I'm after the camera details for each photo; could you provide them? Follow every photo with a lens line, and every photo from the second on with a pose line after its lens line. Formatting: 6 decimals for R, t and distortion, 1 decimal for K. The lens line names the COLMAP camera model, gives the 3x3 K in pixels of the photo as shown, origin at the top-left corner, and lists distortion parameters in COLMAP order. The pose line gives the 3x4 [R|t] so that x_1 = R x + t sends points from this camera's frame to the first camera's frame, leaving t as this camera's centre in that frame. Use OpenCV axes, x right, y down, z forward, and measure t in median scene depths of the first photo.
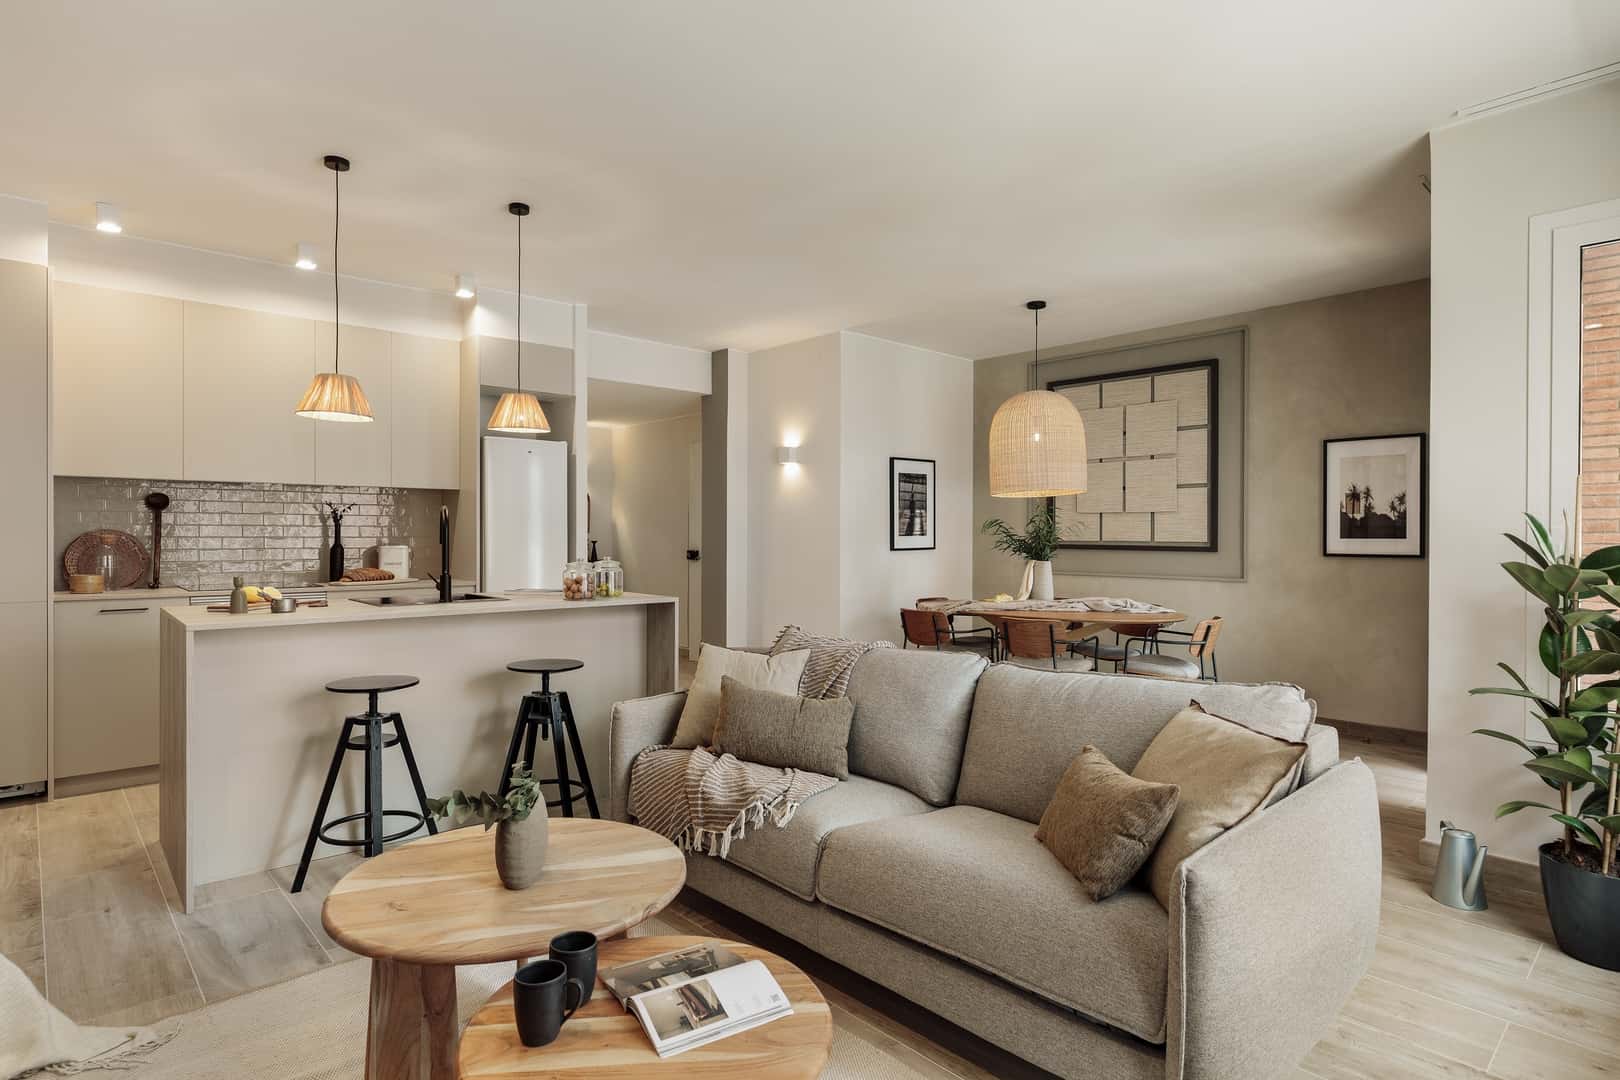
lens RADIAL K [[855.9, 0, 816.5], [0, 855.9, 541.8], [0, 0, 1]] dist [-0.009953, 0.003384]
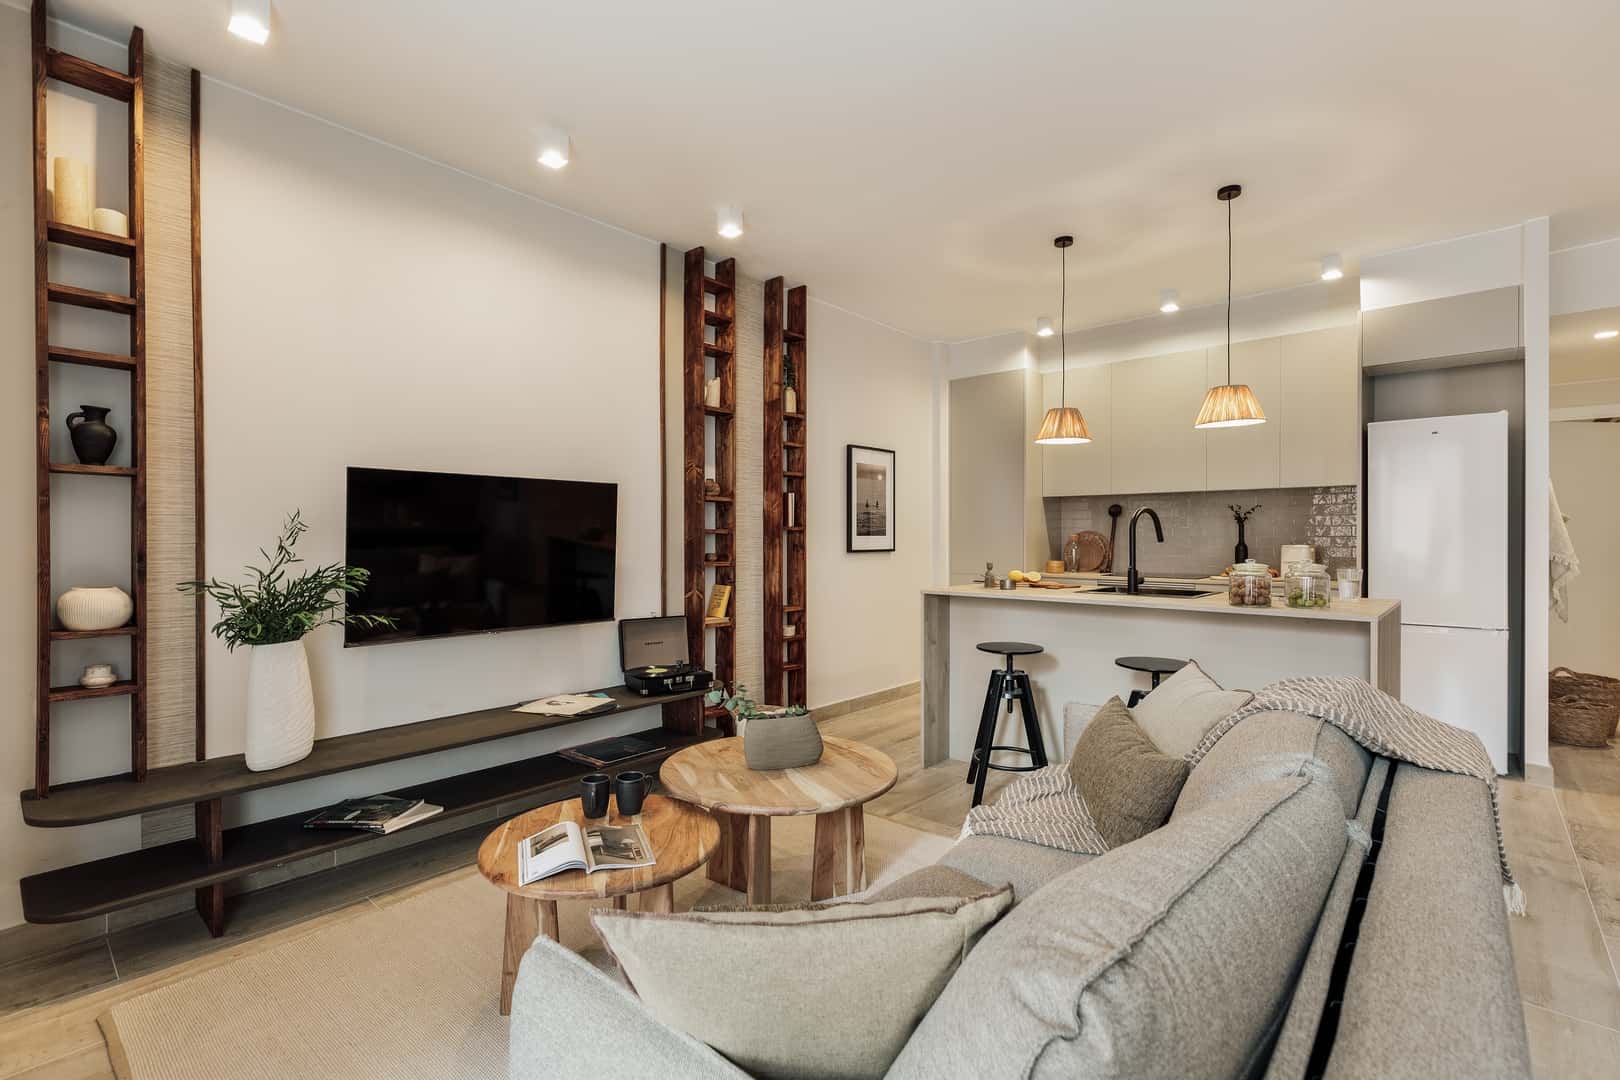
lens RADIAL K [[728.5, 0, 797.2], [0, 728.5, 541.4], [0, 0, 1]] dist [0.004096, -0.001266]
pose [[0.073405, 0.004595, -0.997292, 0.306650], [-0.006868, 0.999968, 0.004102, 0.000913], [0.997279, 0.006548, 0.073434, 0.323979]]
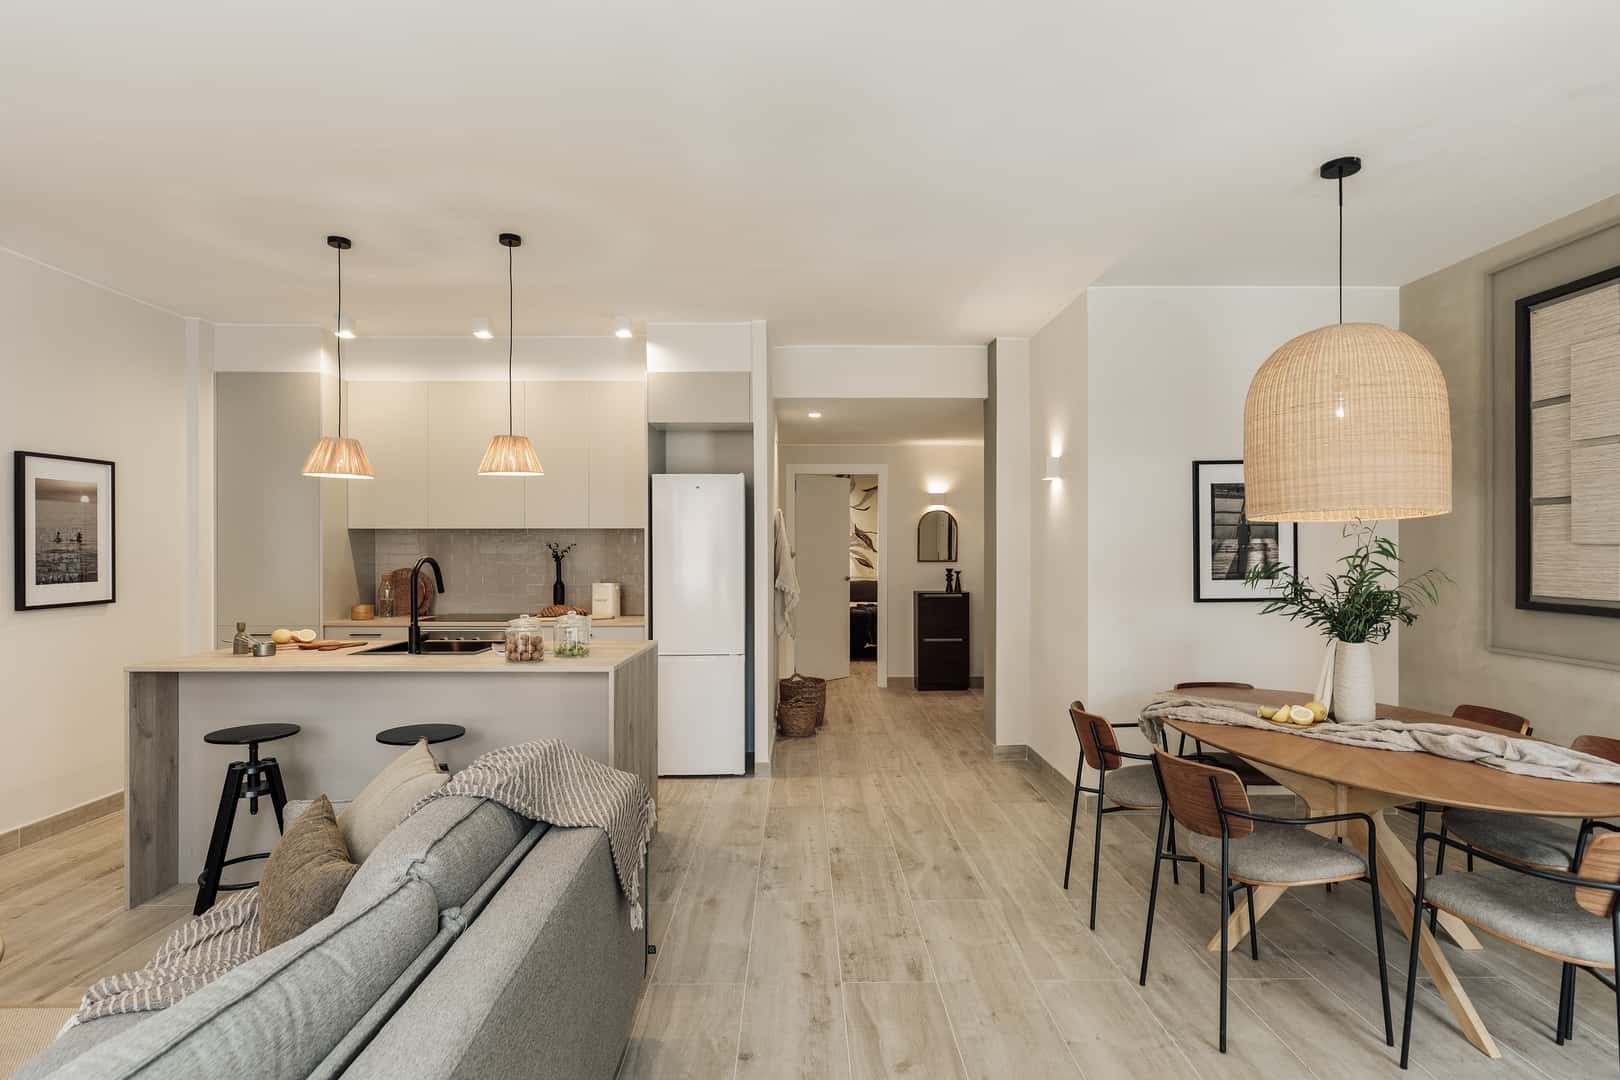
lens RADIAL K [[840.6, 0, 808.7], [0, 840.6, 549.2], [0, 0, 1]] dist [0.000122, 0.002001]
pose [[0.735455, -0.000377, -0.677574, 0.371200], [-0.003787, 0.999982, -0.004668, -0.031549], [0.677563, 0.005999, 0.735440, 0.382455]]
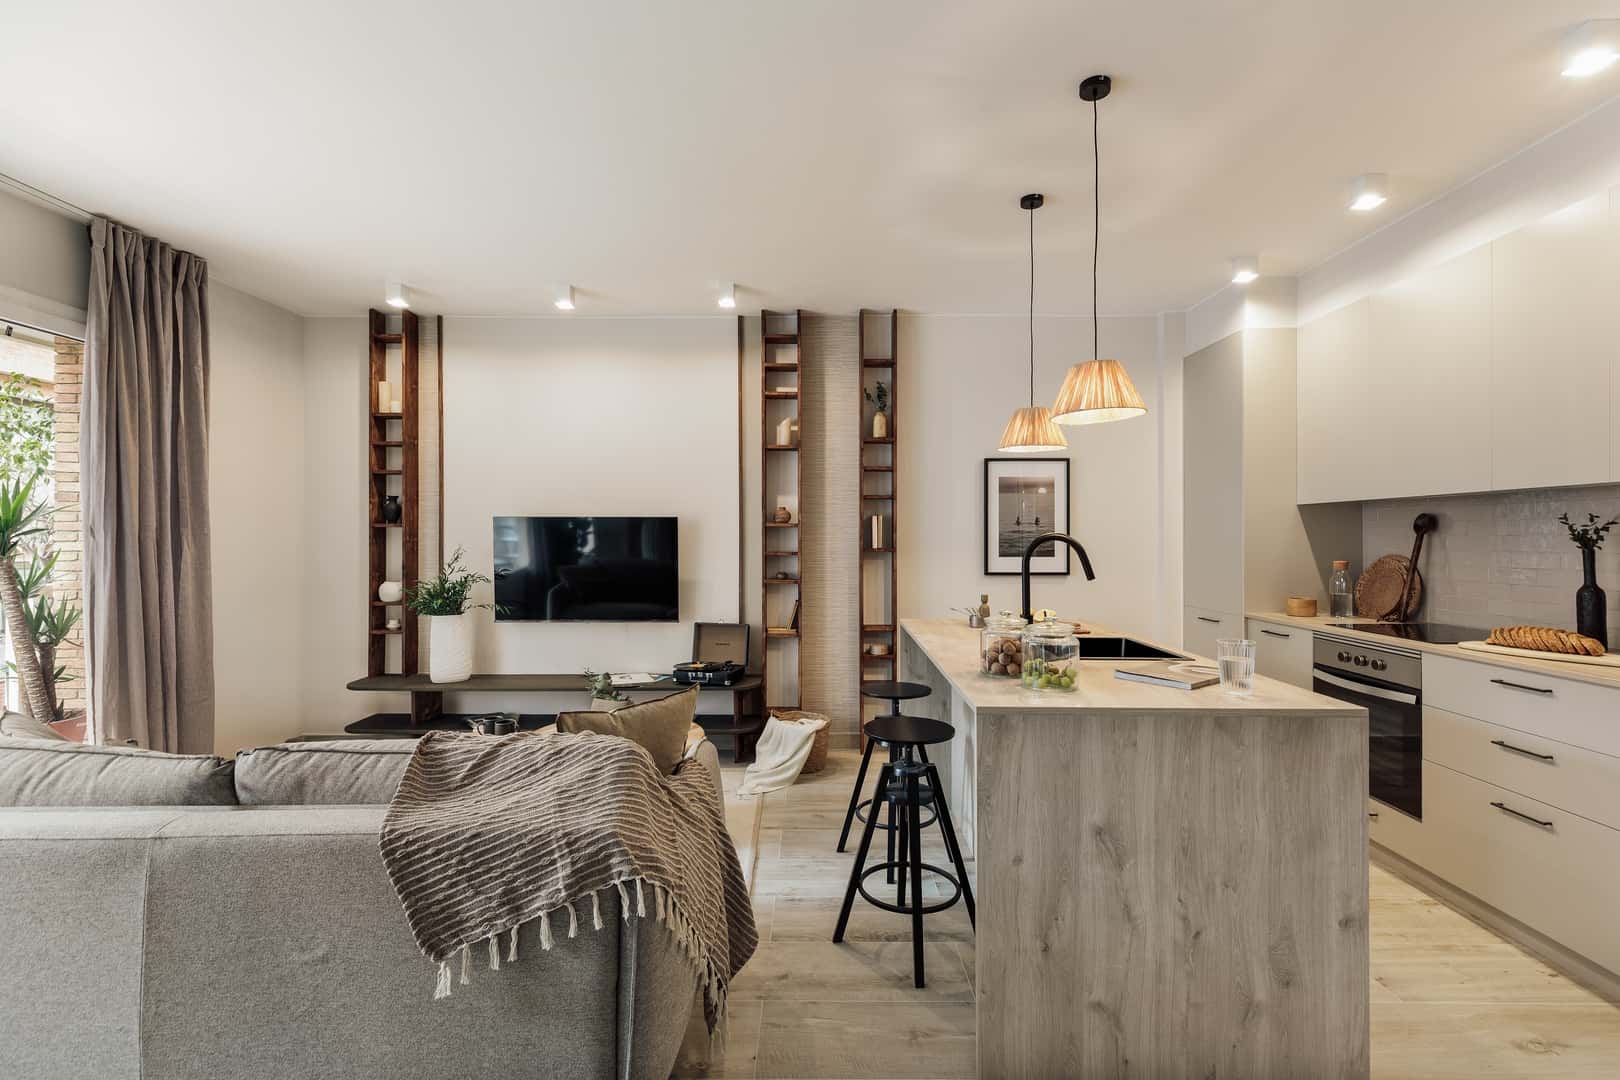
lens RADIAL K [[728.5, 0, 809.2], [0, 728.5, 538.3], [0, 0, 1]] dist [0.004096, -0.001266]
pose [[-0.693624, -0.001064, -0.720337, 0.157226], [-0.006736, 0.999965, 0.005009, -0.026002], [0.720306, 0.008326, -0.693606, 0.875673]]
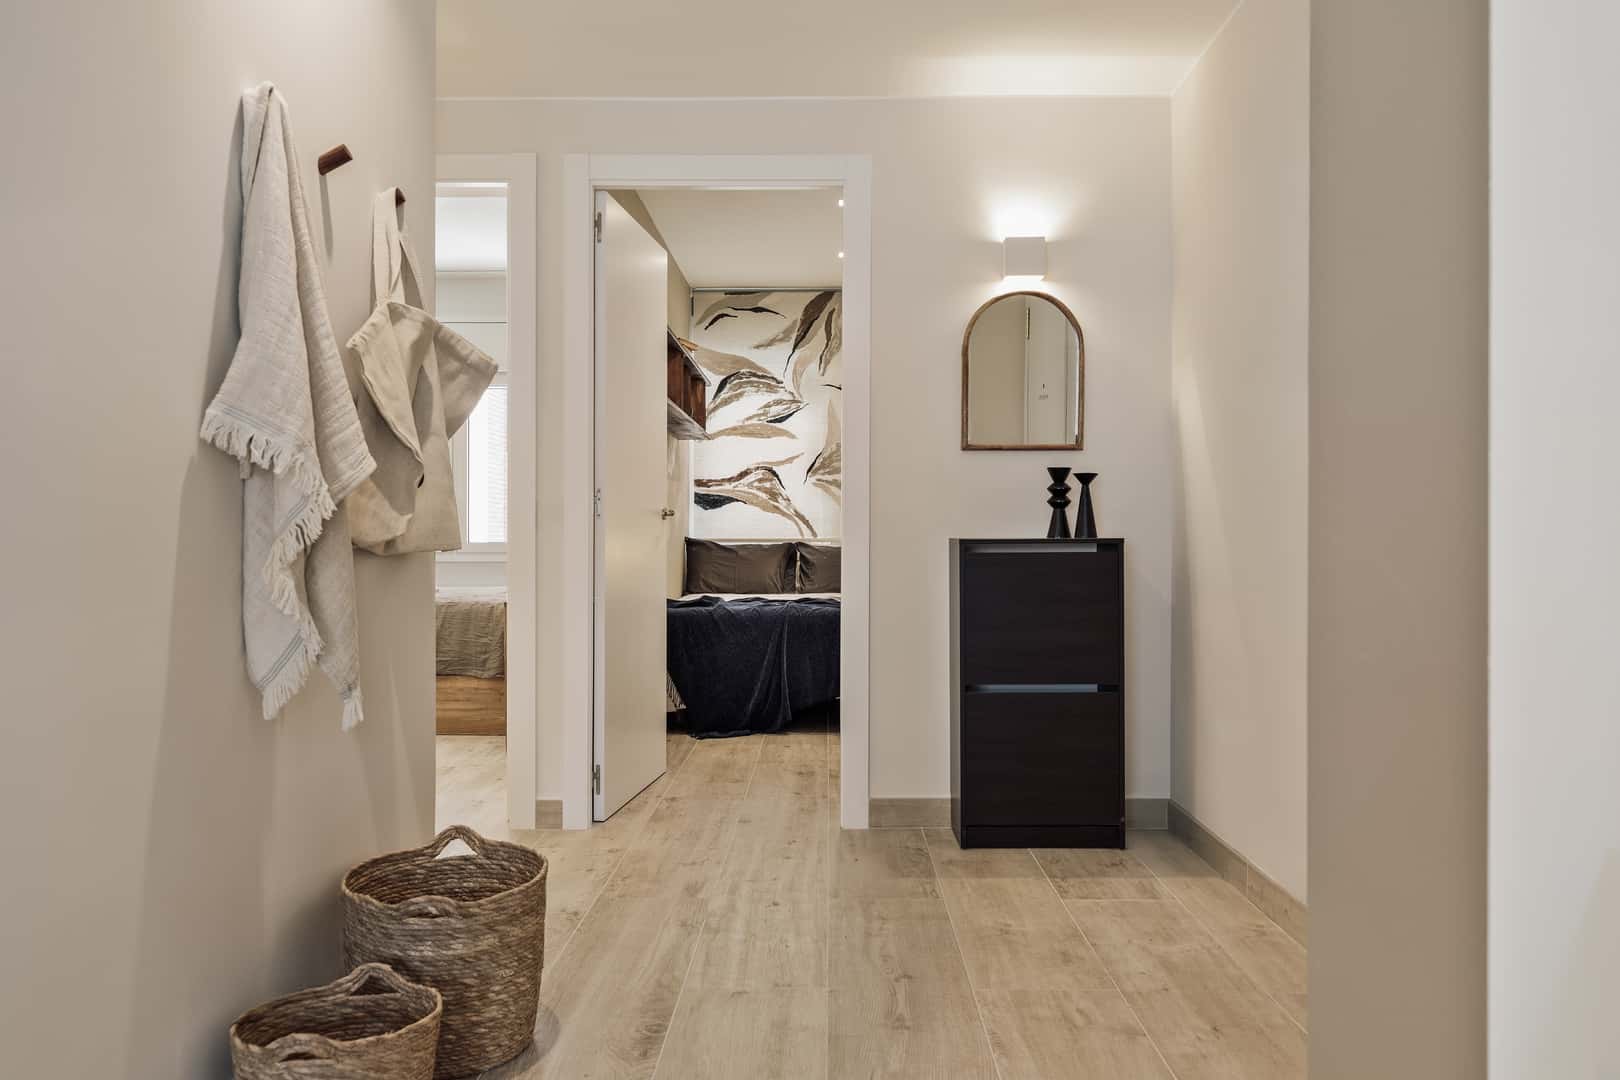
lens RADIAL K [[1176.2, 0, 795.9], [0, 1176.2, 544.5], [0, 0, 1]] dist [0.019295, 0.007813]
pose [[0.711103, 0.001694, -0.703086, -0.075327], [-0.001944, 0.999998, 0.000443, 0.037890], [0.703085, 0.001052, 0.711105, 1.042930]]
